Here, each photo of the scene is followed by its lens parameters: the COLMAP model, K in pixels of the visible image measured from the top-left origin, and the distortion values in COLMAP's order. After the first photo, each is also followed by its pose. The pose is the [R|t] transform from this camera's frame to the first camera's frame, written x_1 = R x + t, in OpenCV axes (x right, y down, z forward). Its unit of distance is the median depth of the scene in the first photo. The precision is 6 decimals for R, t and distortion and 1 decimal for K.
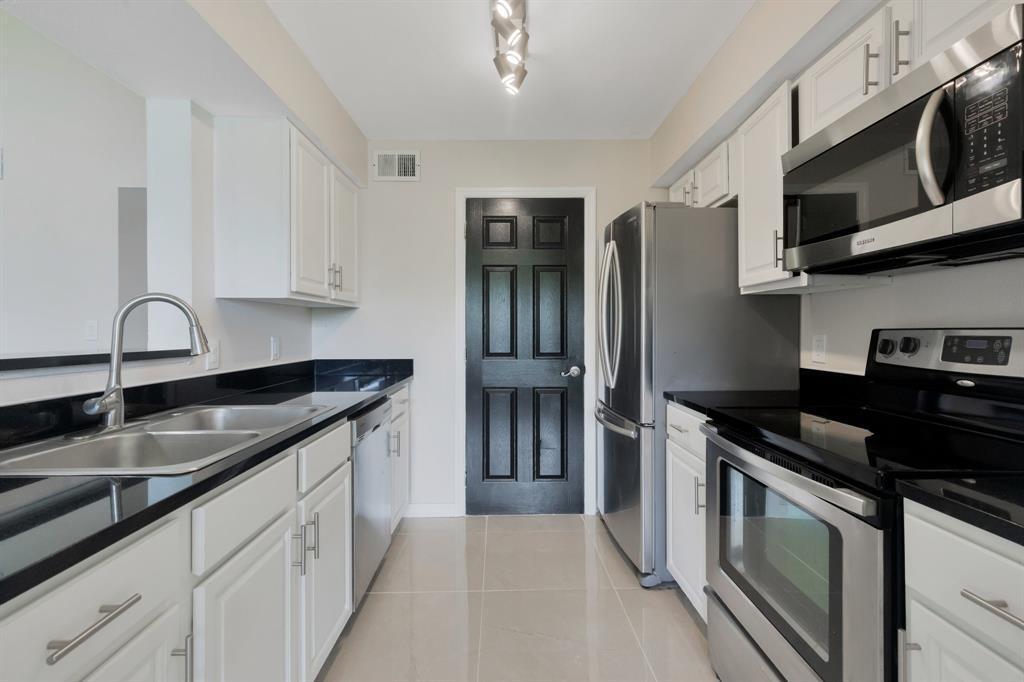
lens RADIAL K [[463.0, 0, 501.9], [0, 463.0, 331.2], [0, 0, 1]] dist [0.002882, 0.000210]
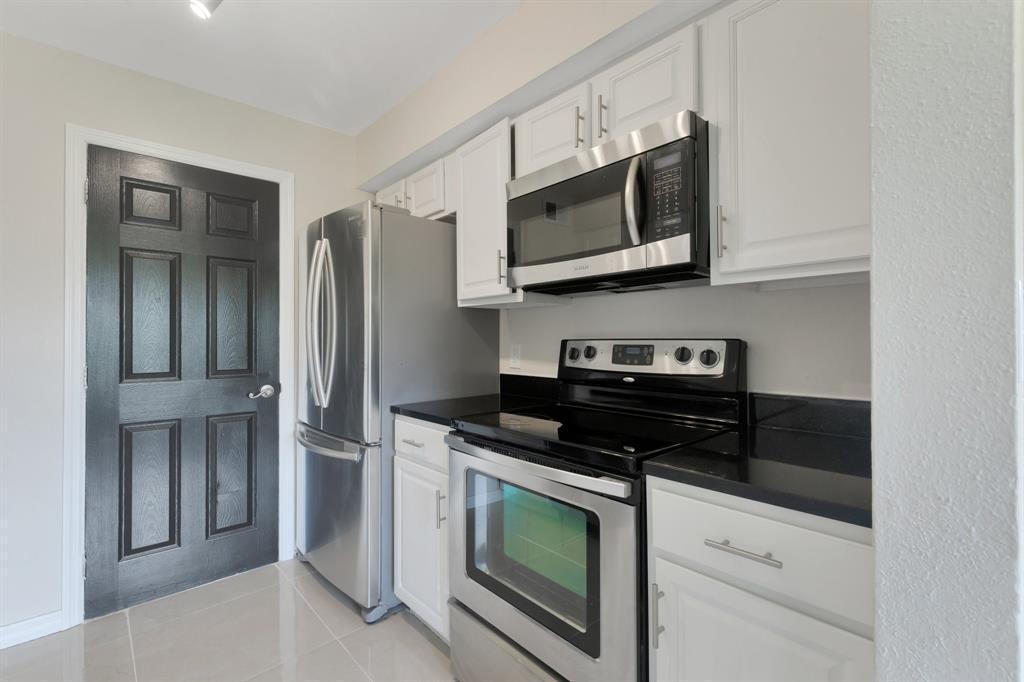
lens RADIAL K [[463.0, 0, 512.7], [0, 463.0, 337.2], [0, 0, 1]] dist [0.002882, 0.000210]
pose [[0.743404, 0.003844, 0.668832, -0.097513], [0.002685, 0.999958, -0.008731, -0.000654], [-0.668838, 0.008286, 0.743362, 0.134879]]
